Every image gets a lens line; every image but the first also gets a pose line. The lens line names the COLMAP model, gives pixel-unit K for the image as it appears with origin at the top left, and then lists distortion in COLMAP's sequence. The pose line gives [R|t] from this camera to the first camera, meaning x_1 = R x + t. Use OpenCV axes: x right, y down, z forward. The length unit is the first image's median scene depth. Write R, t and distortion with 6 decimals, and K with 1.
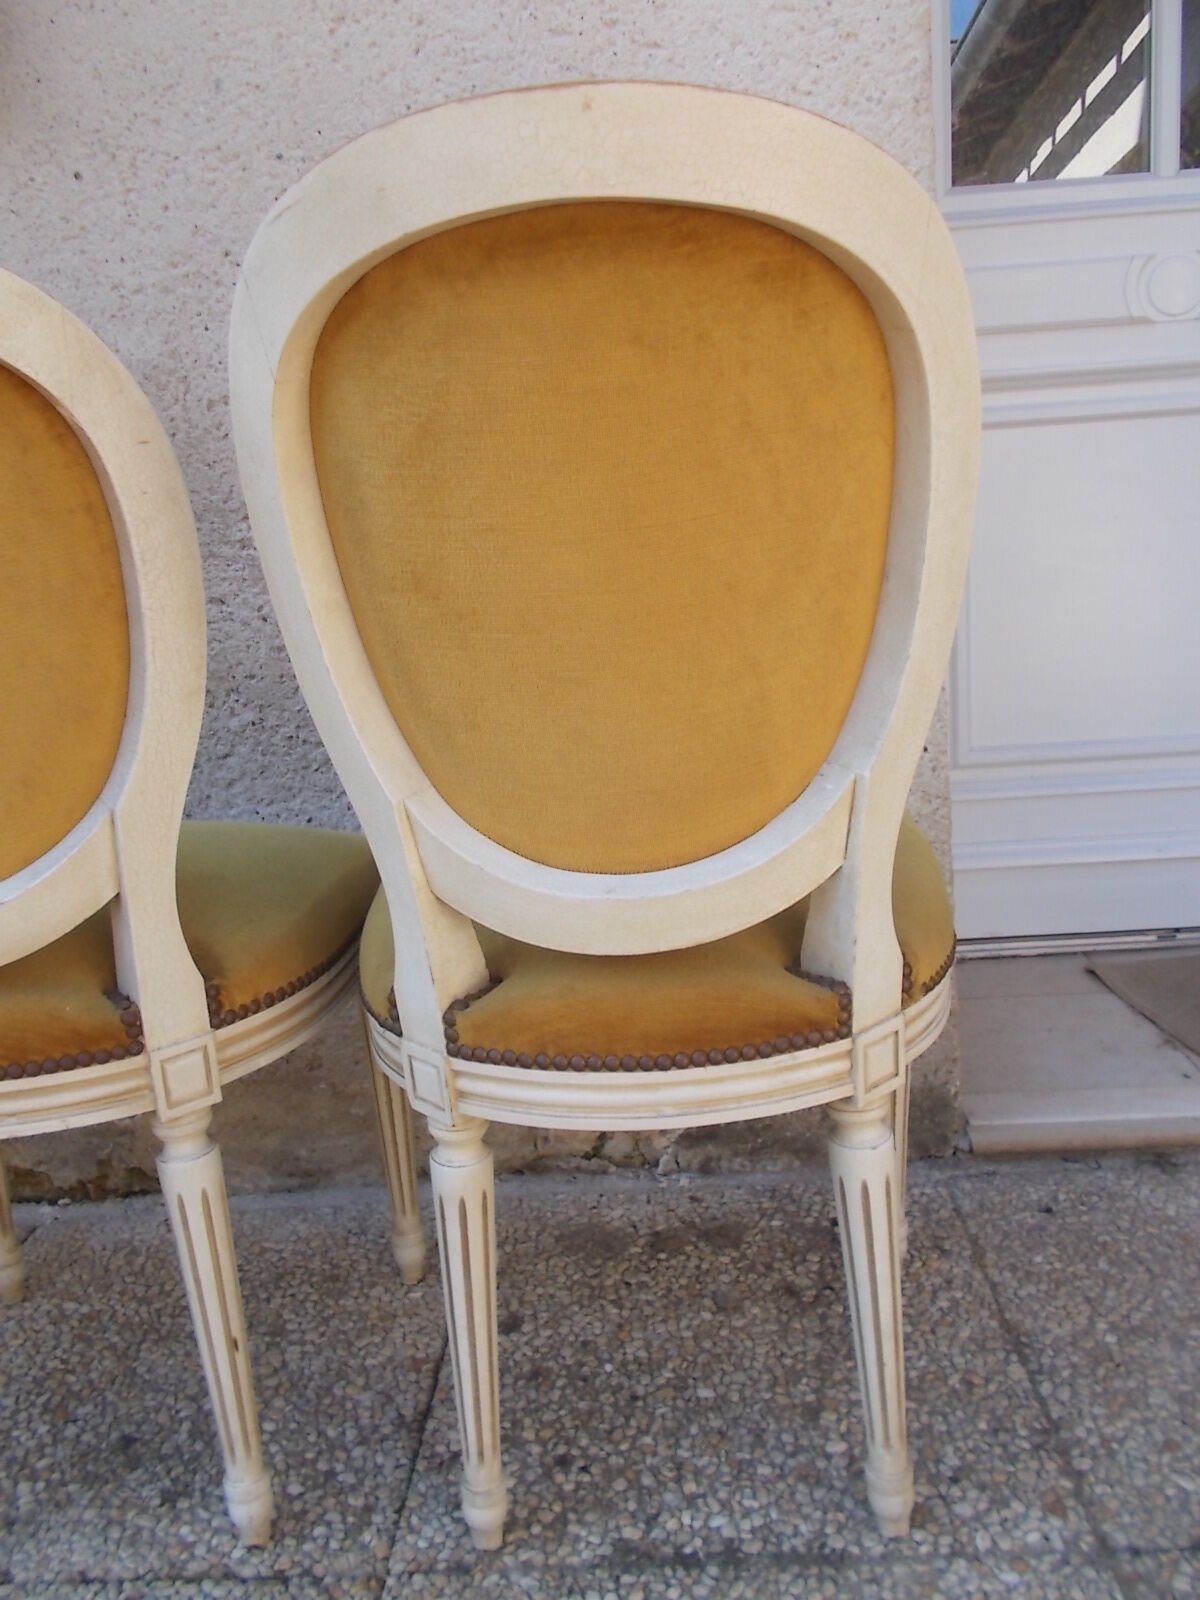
lens RADIAL K [[1222.6, 0, 601.5], [0, 1222.6, 794.1], [0, 0, 1]] dist [0.030155, -0.038715]
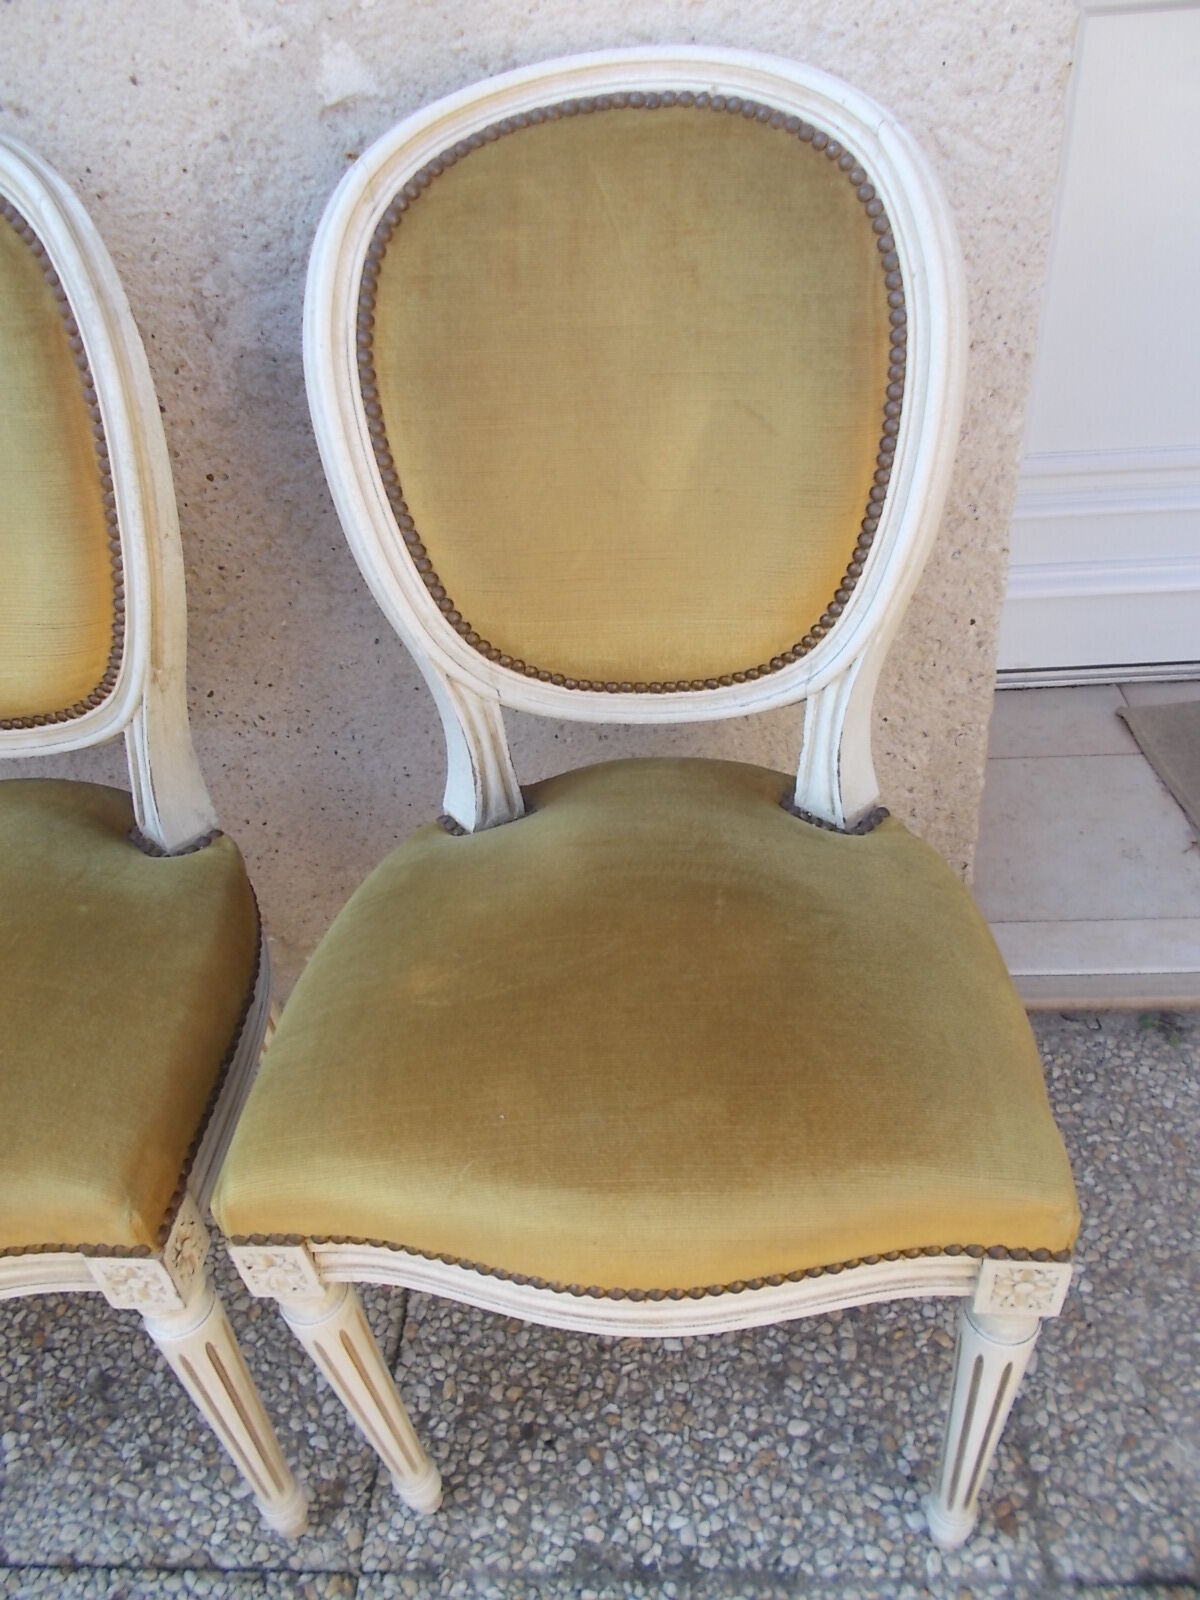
lens RADIAL K [[1222.6, 0, 598.5], [0, 1222.6, 784.0], [0, 0, 1]] dist [0.030155, -0.038715]
pose [[0.999989, -0.002716, -0.003899, 0.031340], [0.004147, 0.899470, 0.436963, -0.384244], [0.002320, -0.436974, 0.899471, 0.316361]]
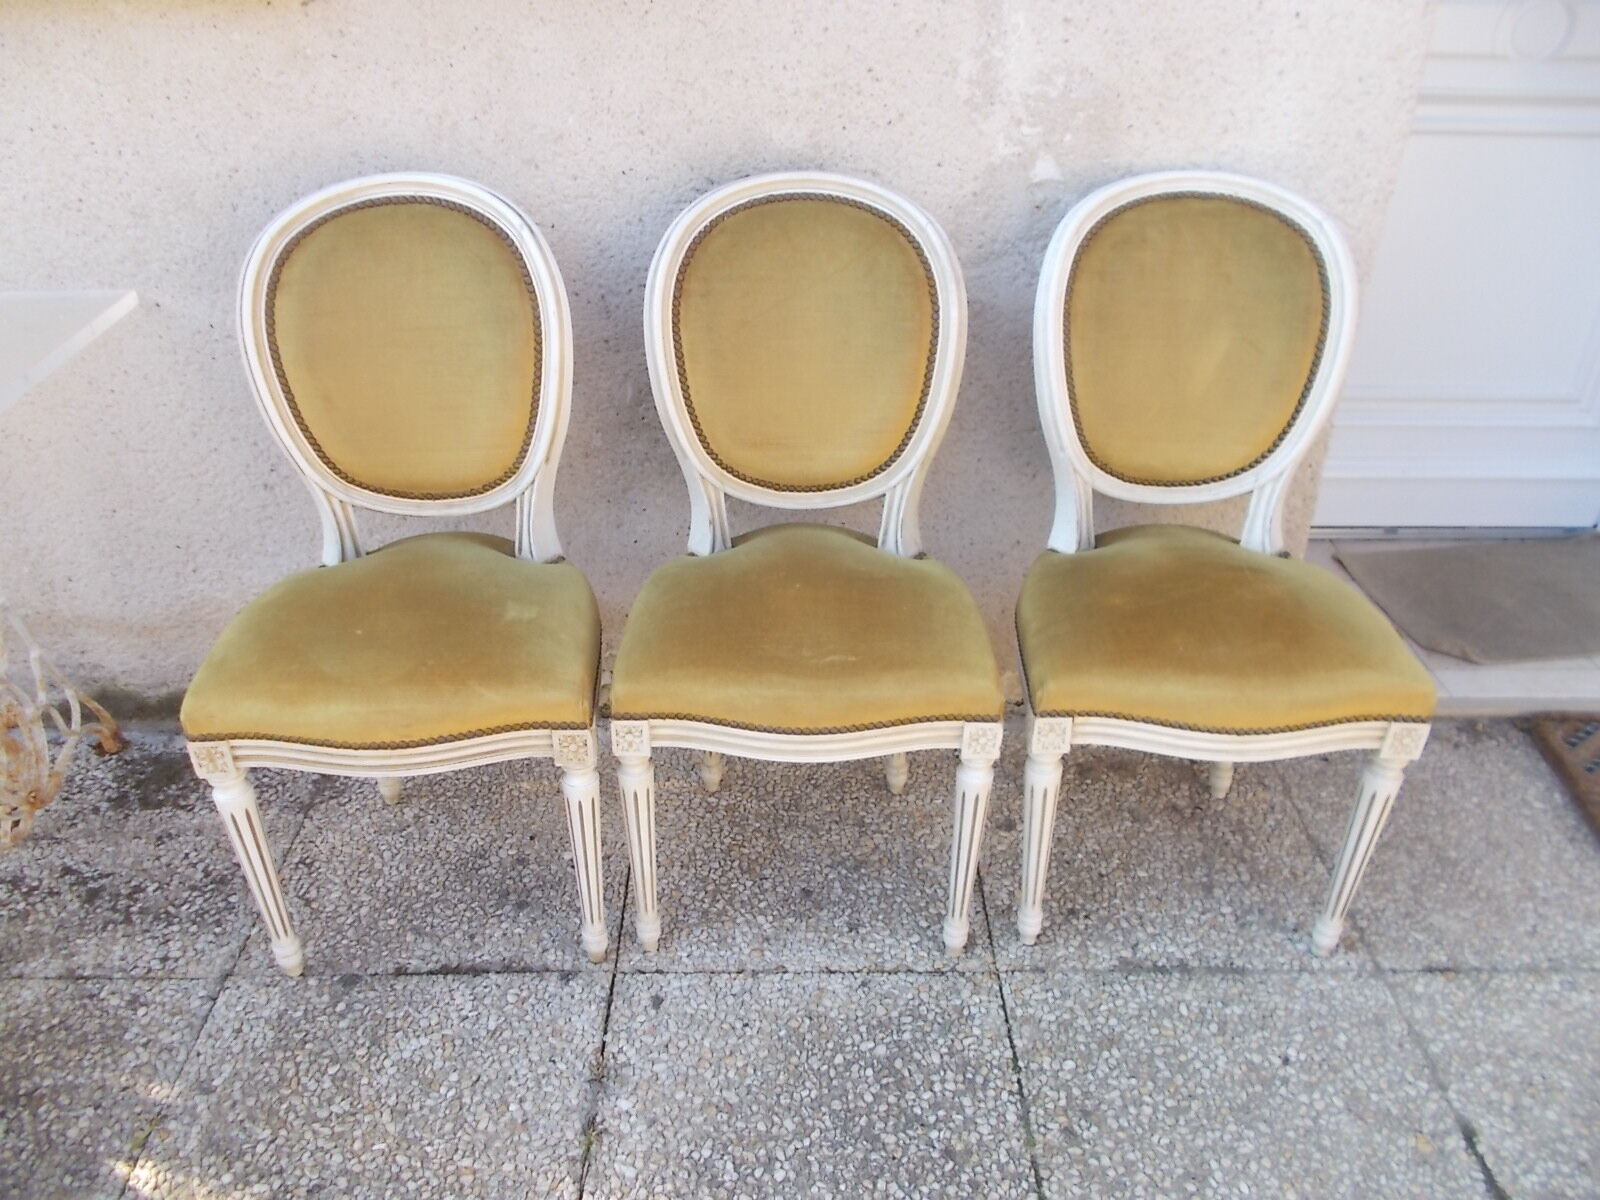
lens RADIAL K [[1222.6, 0, 791.5], [0, 1222.6, 582.4], [0, 0, 1]] dist [0.030155, -0.038715]
pose [[0.995396, 0.040460, 0.086886, -0.601833], [-0.067617, 0.938925, 0.337414, -0.465276], [-0.067927, -0.341735, 0.937338, -0.456943]]
